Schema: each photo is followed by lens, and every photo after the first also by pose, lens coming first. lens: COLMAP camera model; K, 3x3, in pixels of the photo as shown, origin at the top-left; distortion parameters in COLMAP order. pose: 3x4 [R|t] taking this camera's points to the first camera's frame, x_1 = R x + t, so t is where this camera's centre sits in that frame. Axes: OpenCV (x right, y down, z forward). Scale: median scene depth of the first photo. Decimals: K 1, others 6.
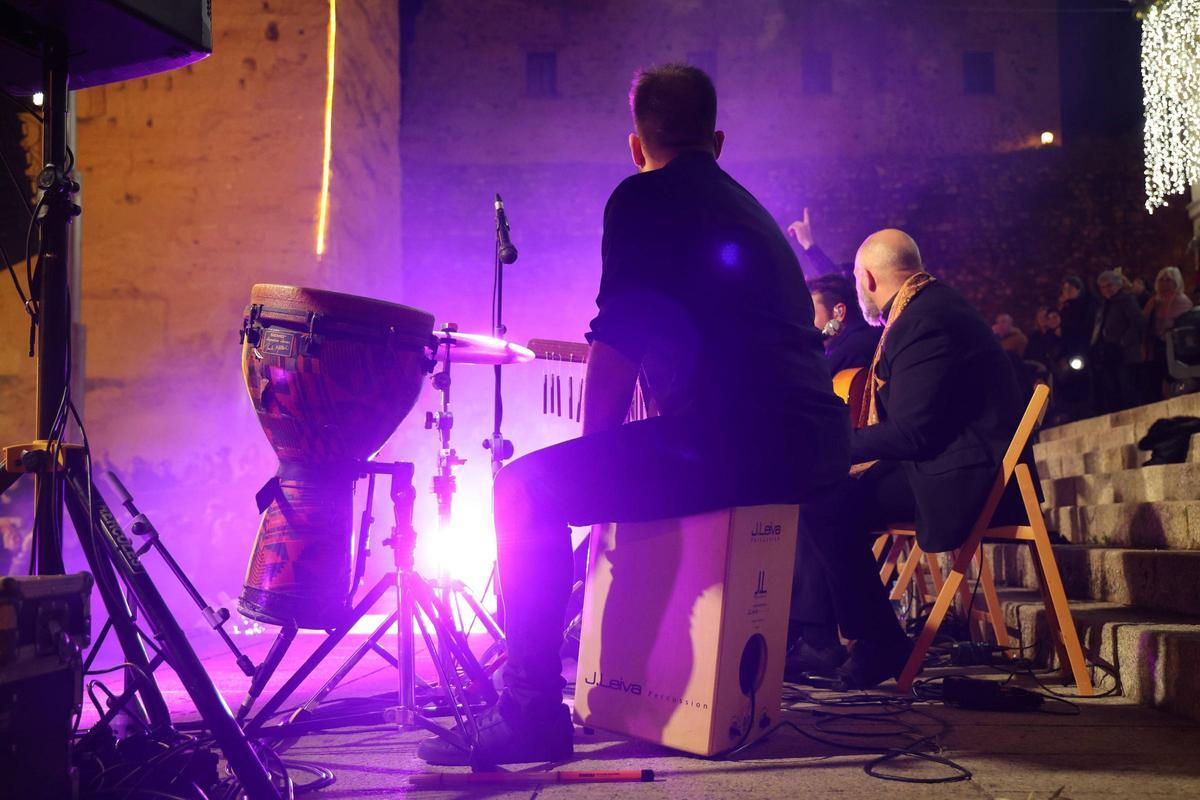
lens RADIAL K [[1366.4, 0, 659.6], [0, 1366.4, 450.6], [0, 0, 1]] dist [0.026609, 0.000000]
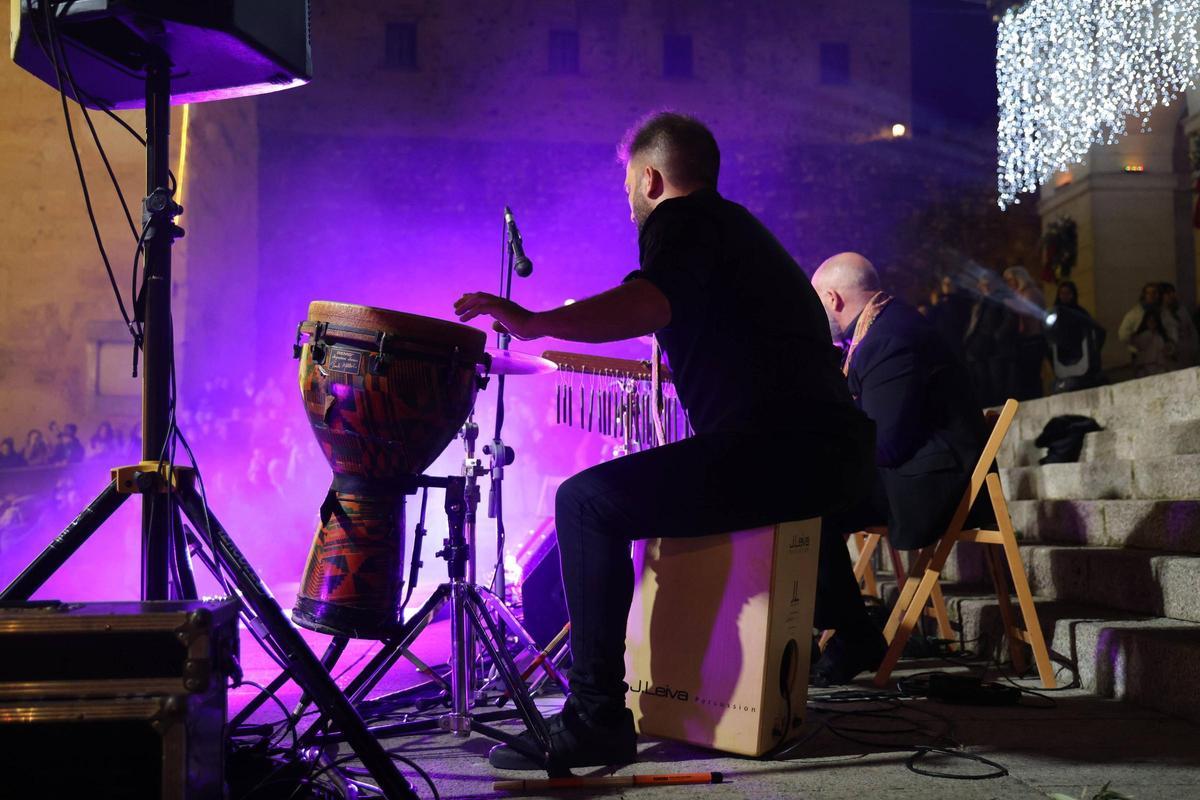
lens RADIAL K [[1366.4, 0, 660.5], [0, 1366.4, 461.0], [0, 0, 1]] dist [0.026609, 0.000000]
pose [[0.992465, 0.008212, 0.122249, -0.132970], [-0.011314, 0.999631, 0.024700, -0.024911], [-0.122001, -0.025897, 0.992192, -0.032204]]
